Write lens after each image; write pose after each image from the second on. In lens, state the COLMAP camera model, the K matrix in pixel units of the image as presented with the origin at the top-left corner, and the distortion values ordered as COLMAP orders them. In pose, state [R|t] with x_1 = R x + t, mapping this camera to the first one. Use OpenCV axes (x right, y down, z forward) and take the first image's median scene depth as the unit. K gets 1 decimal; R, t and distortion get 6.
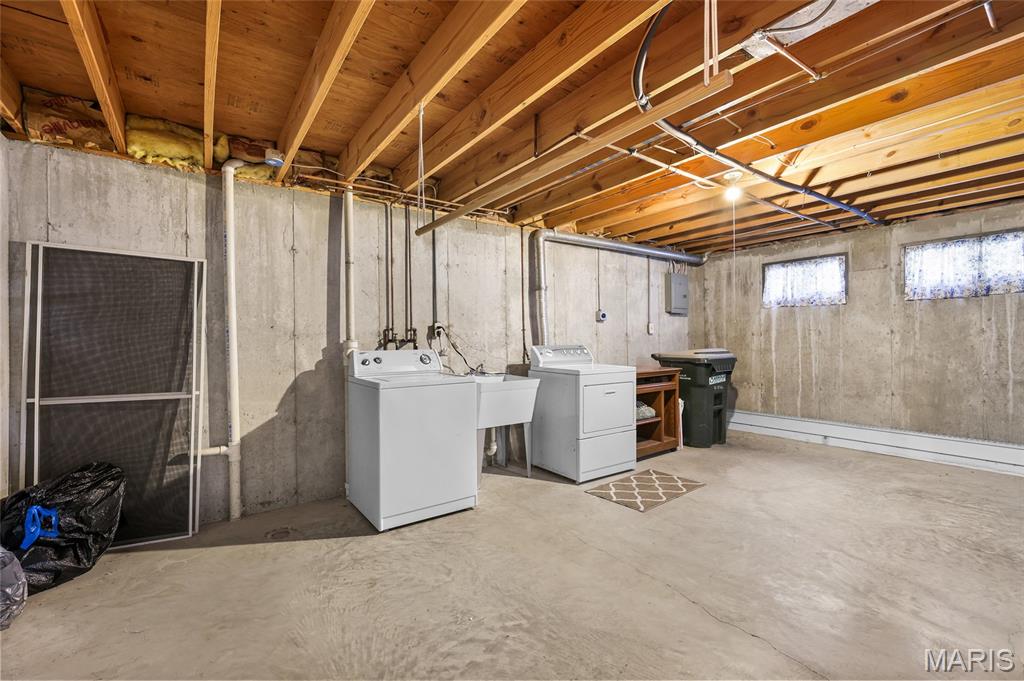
lens RADIAL K [[445.1, 0, 508.2], [0, 445.1, 337.4], [0, 0, 1]] dist [0.004407, 0.000448]
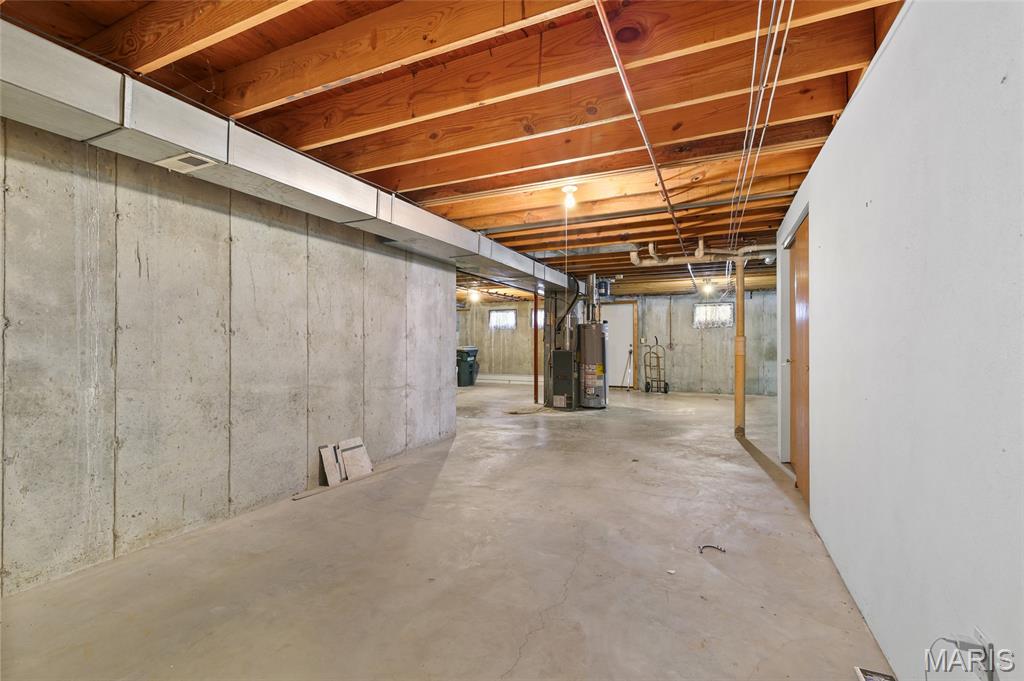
lens RADIAL K [[445.1, 0, 512.1], [0, 445.1, 340.8], [0, 0, 1]] dist [0.004407, 0.000448]
pose [[0.868332, 0.008485, 0.495911, -0.500230], [-0.007890, 0.999963, -0.003295, 0.003636], [-0.495921, -0.001051, 0.868367, -1.131622]]
